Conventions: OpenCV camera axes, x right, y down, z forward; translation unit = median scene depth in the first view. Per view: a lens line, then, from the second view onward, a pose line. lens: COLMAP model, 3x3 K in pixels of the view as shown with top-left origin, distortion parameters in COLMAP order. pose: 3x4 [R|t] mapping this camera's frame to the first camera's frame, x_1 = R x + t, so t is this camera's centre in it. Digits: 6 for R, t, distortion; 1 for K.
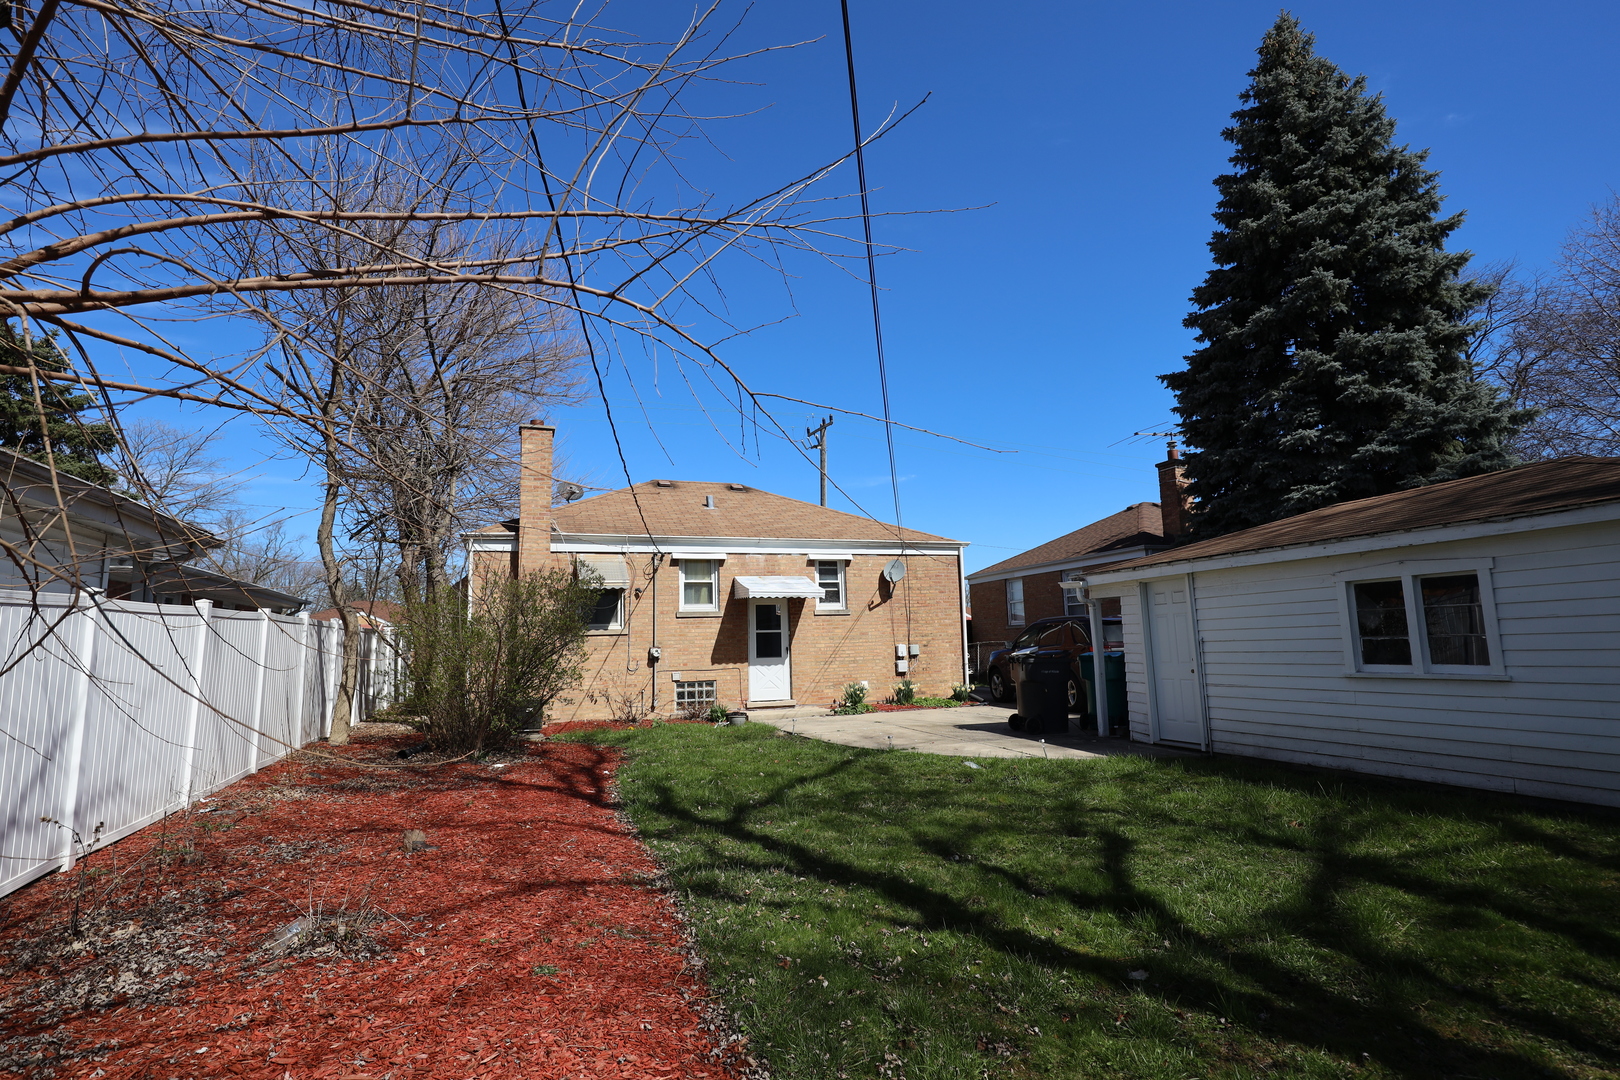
lens RADIAL K [[805.2, 0, 810.4], [0, 805.2, 538.6], [0, 0, 1]] dist [-0.003802, -0.000107]
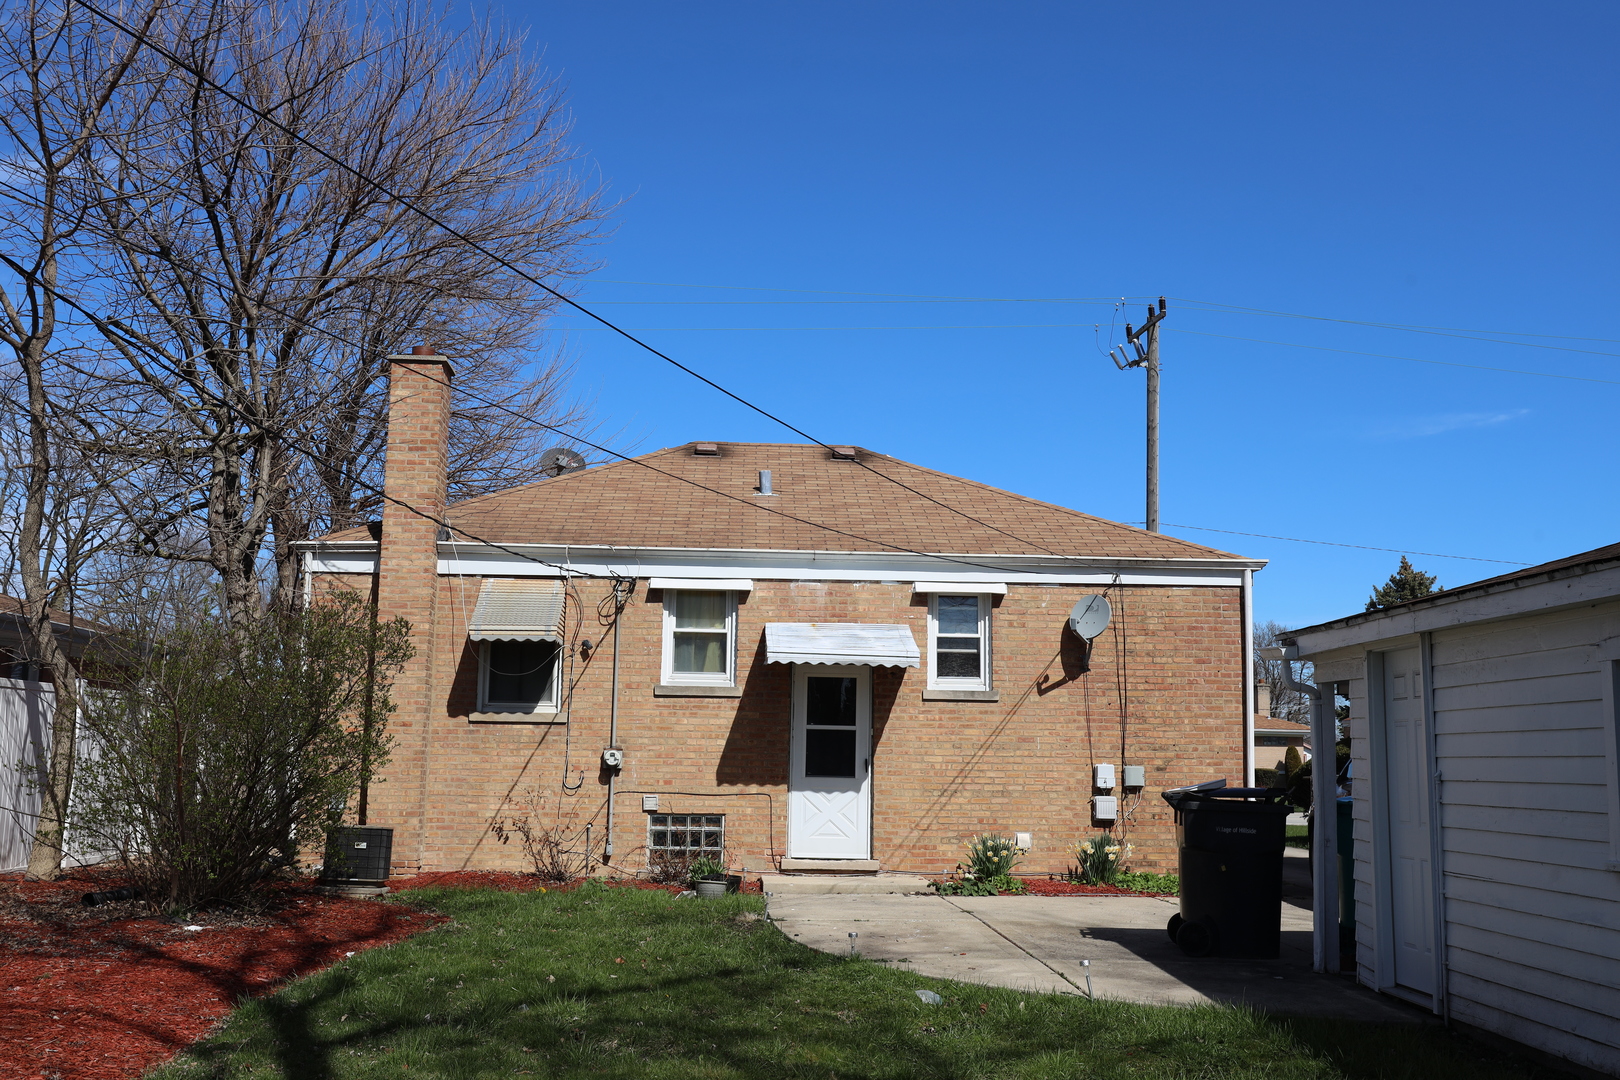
lens RADIAL K [[1600.0, 0, 809.9], [0, 1600.0, 540.2], [0, 0, 1]] dist [-0.000524, 0.000000]
pose [[0.949112, 0.001520, -0.314935, 0.270159], [-0.001964, 0.999997, -0.001094, -0.006893], [0.314933, 0.001657, 0.949113, -0.001853]]
